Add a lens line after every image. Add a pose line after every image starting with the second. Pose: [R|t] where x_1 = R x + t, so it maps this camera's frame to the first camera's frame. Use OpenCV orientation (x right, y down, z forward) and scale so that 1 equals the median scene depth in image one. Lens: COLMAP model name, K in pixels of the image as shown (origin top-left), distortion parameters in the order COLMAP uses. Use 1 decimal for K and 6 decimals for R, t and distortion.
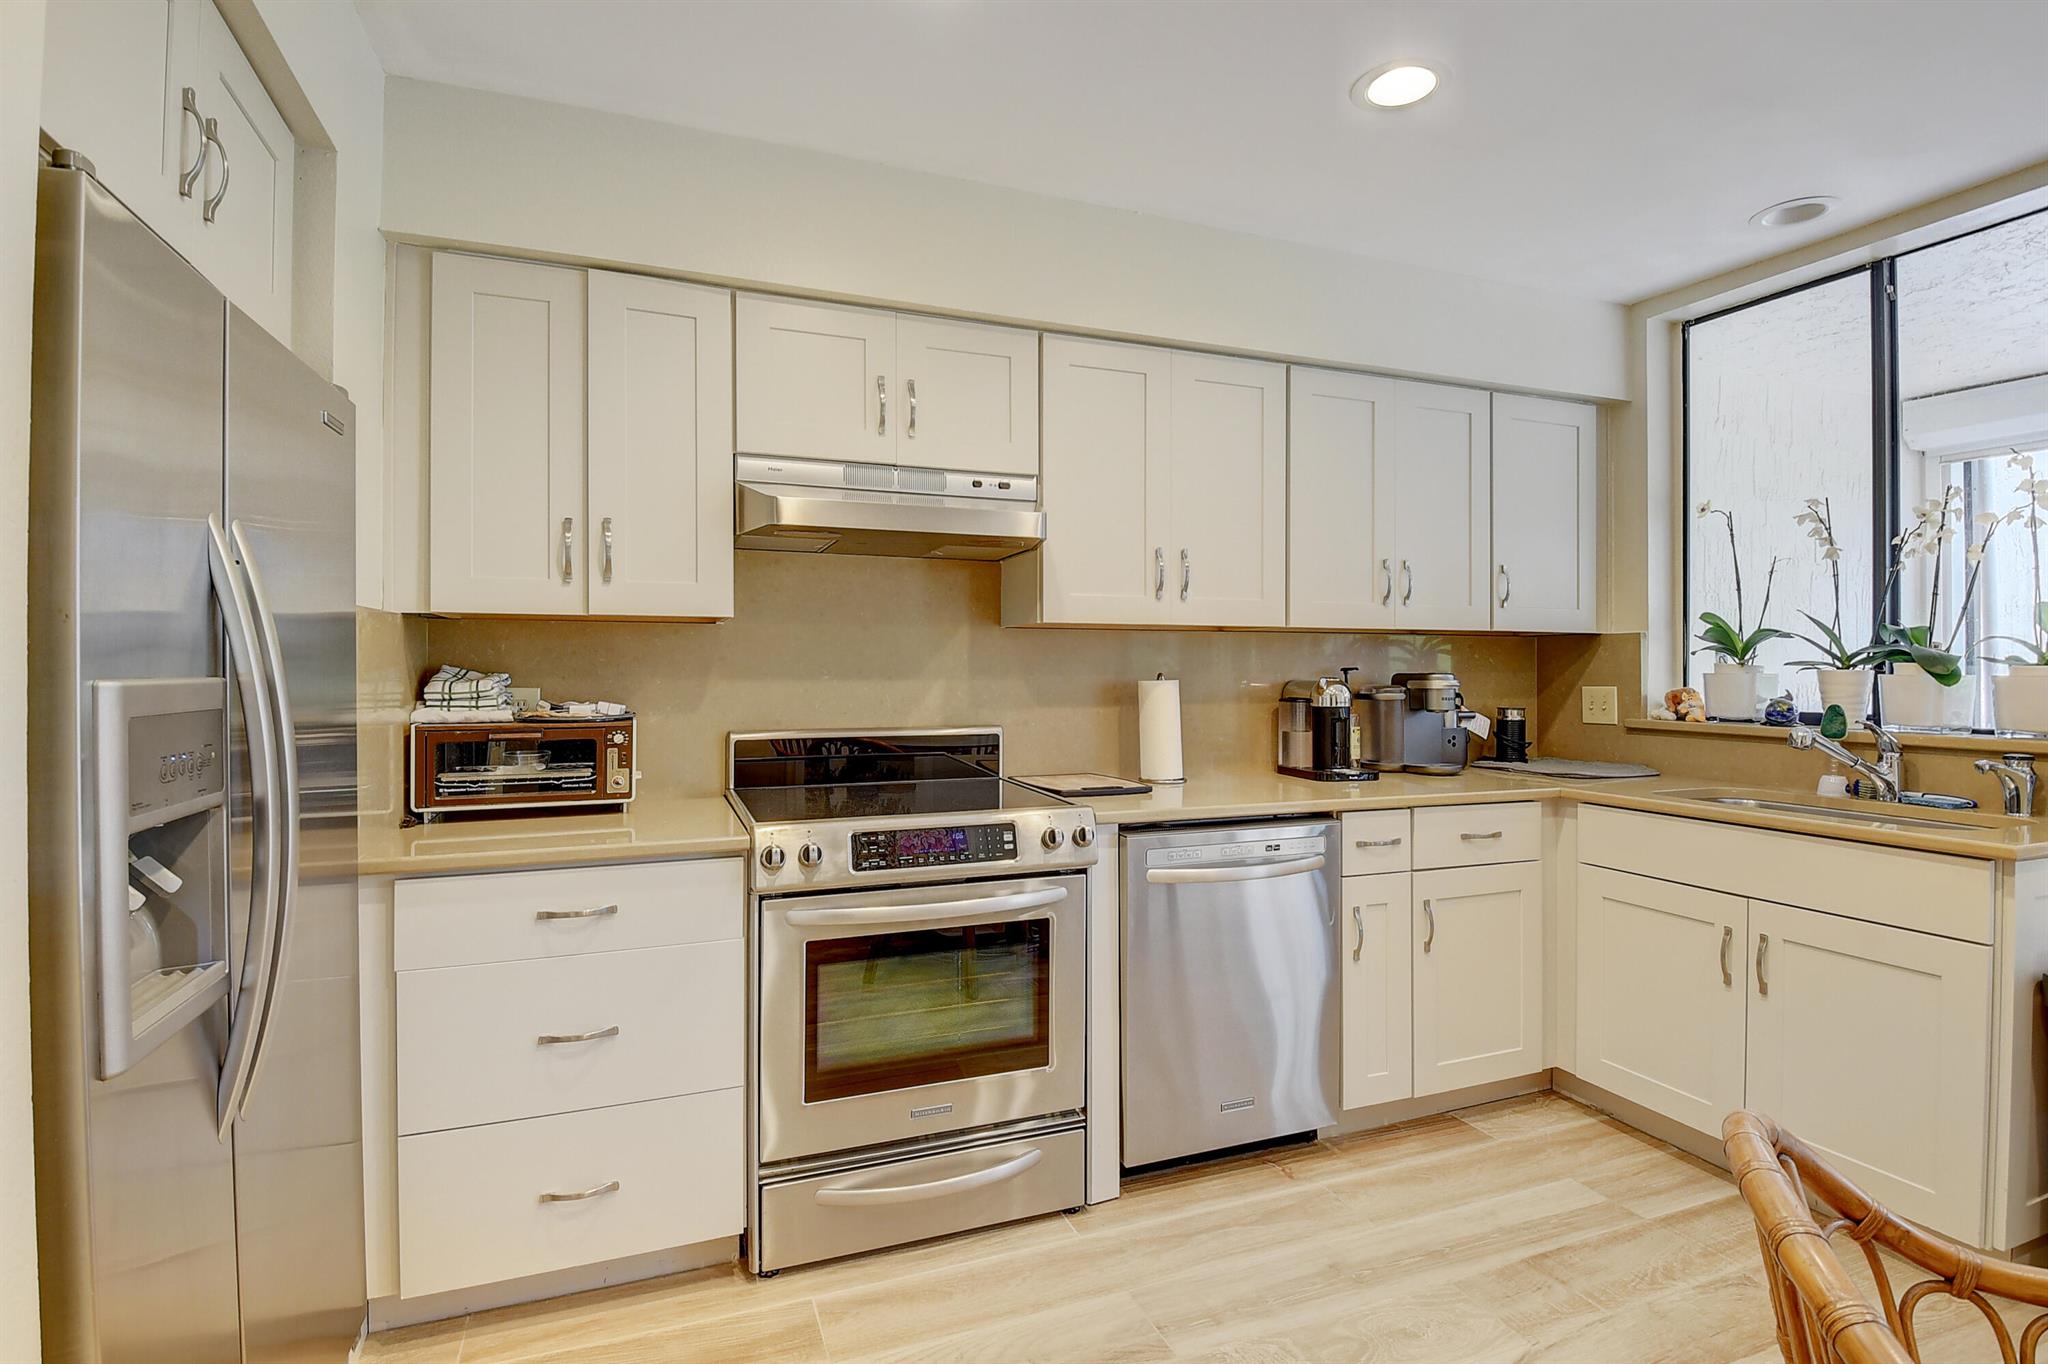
lens RADIAL K [[987.0, 0, 1008.2], [0, 987.0, 654.5], [0, 0, 1]] dist [0.002061, -0.015483]
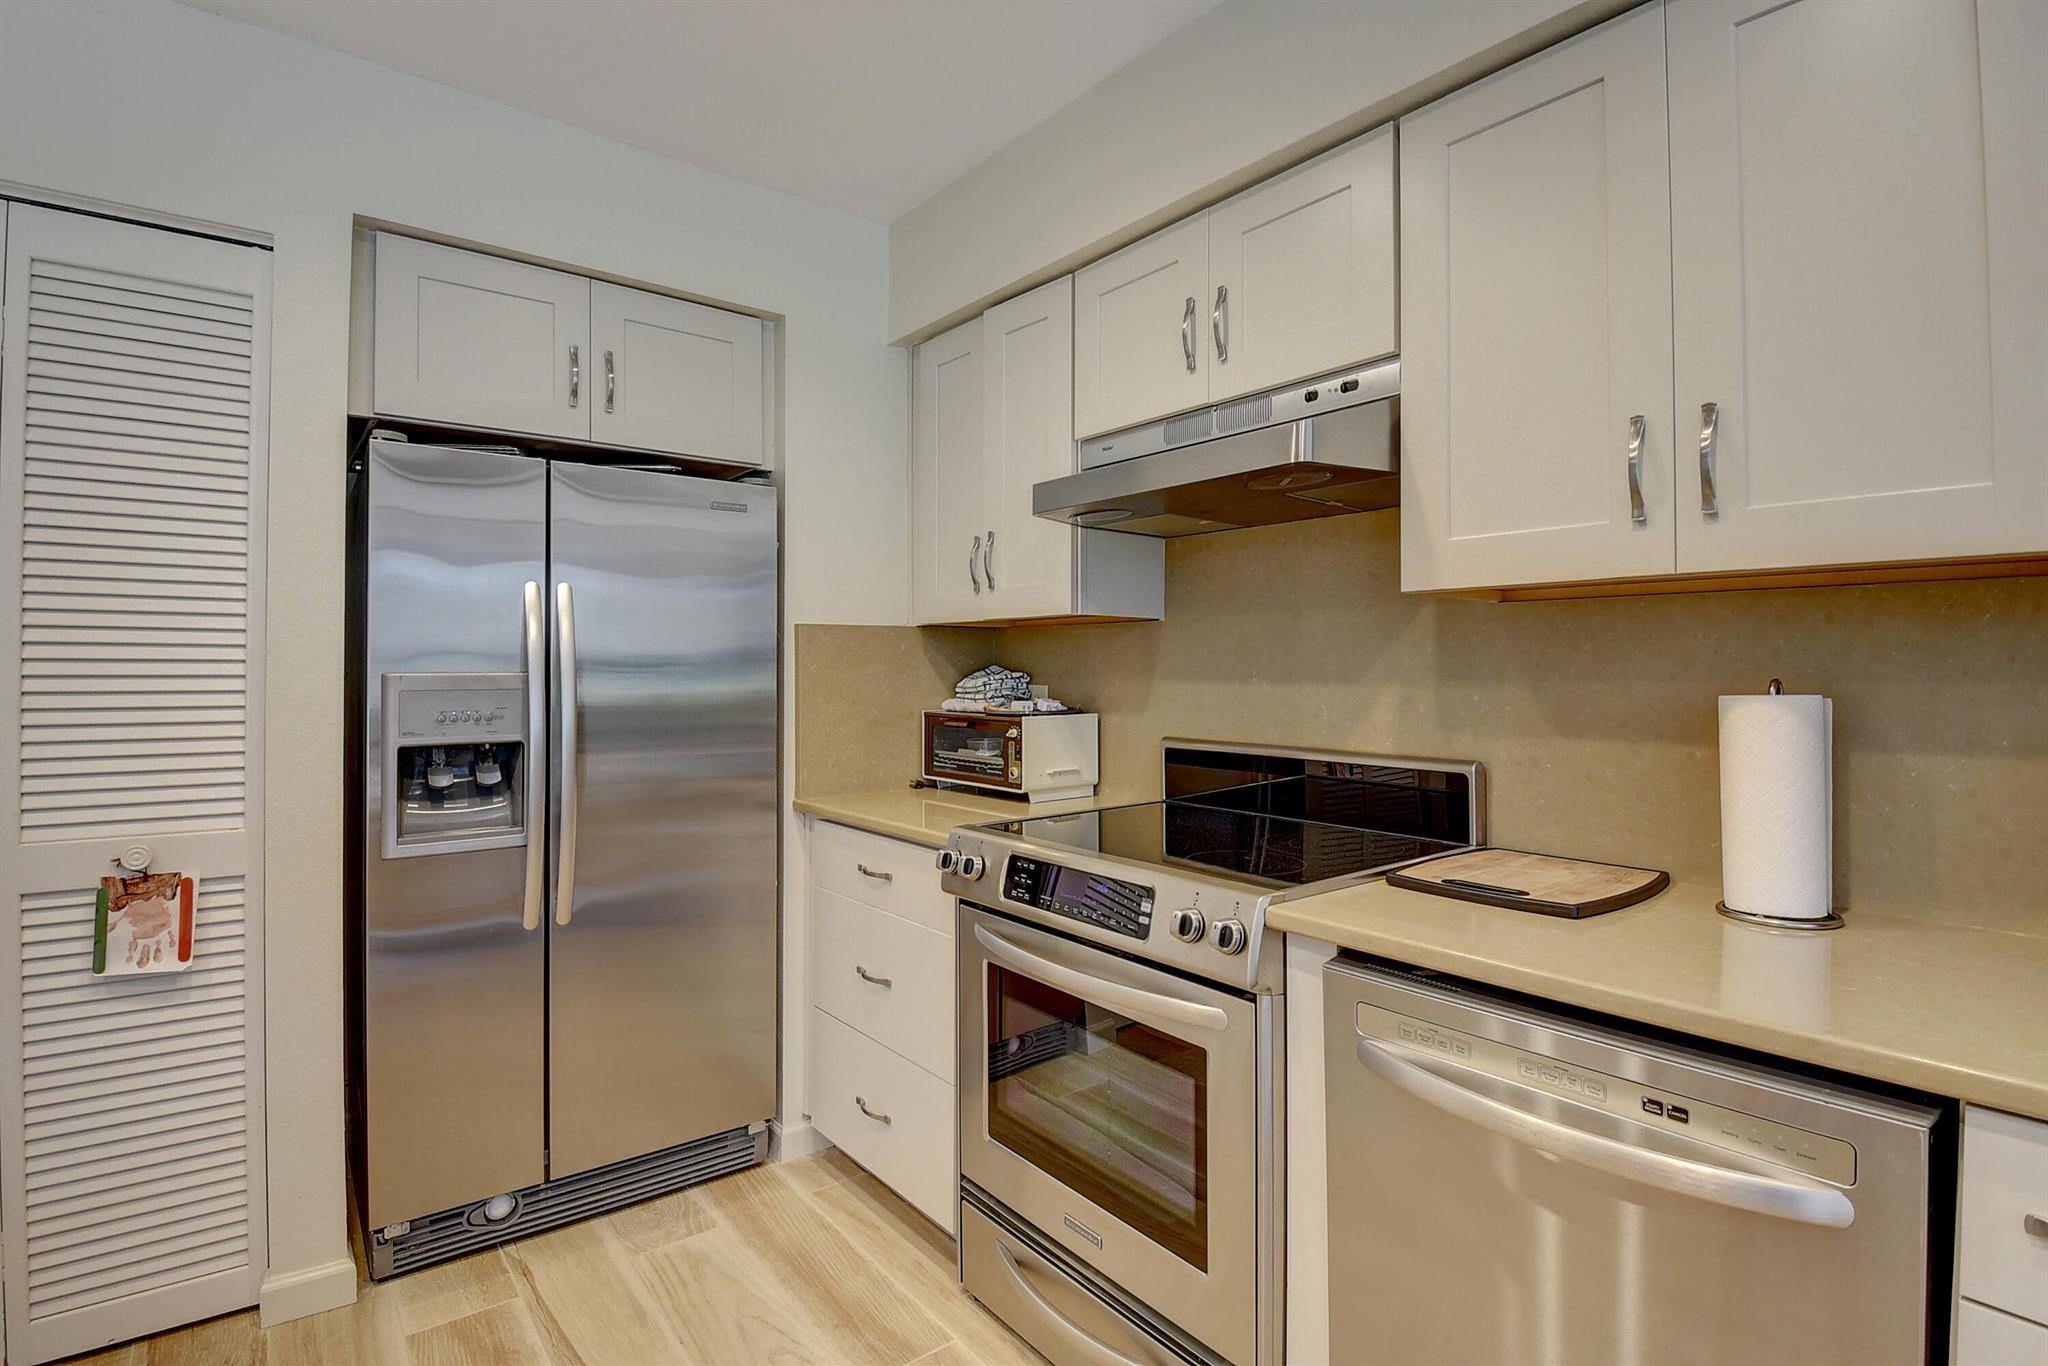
lens RADIAL K [[987.0, 0, 1031.6], [0, 987.0, 656.2], [0, 0, 1]] dist [0.002061, -0.015483]
pose [[0.295941, -0.013083, -0.955117, 0.558581], [0.008054, 0.999905, -0.011201, 0.011990], [0.955172, -0.004378, 0.296019, 0.613227]]
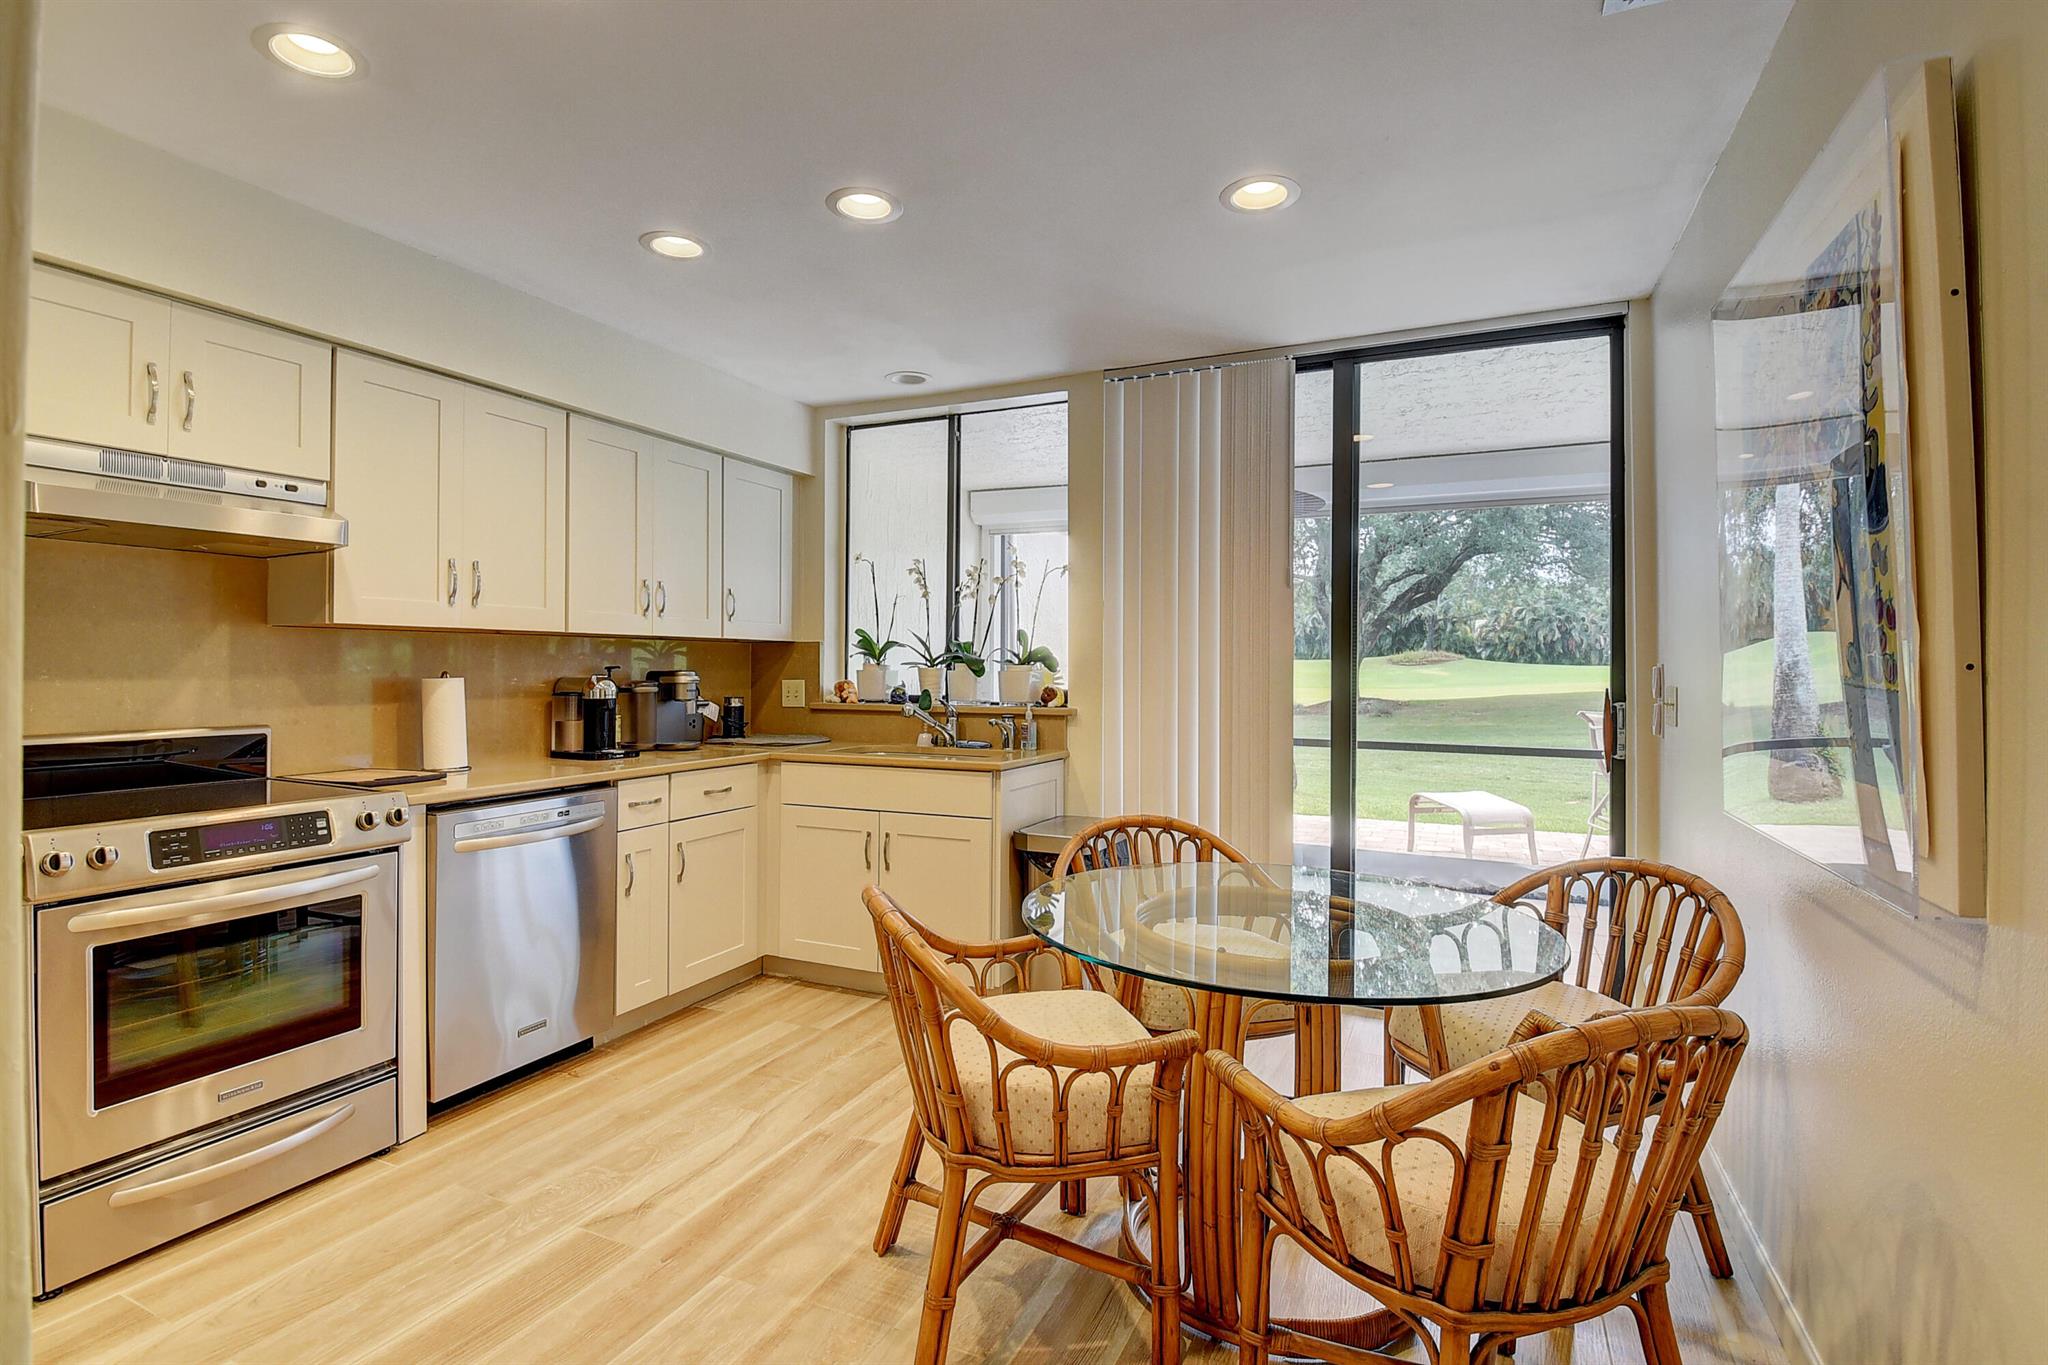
lens RADIAL K [[987.0, 0, 1033.9], [0, 987.0, 655.0], [0, 0, 1]] dist [0.002061, -0.015483]
pose [[0.701296, 0.008065, 0.712825, -0.191602], [-0.009032, 0.999956, -0.002428, -0.002964], [-0.712813, -0.004735, 0.701338, -0.268626]]
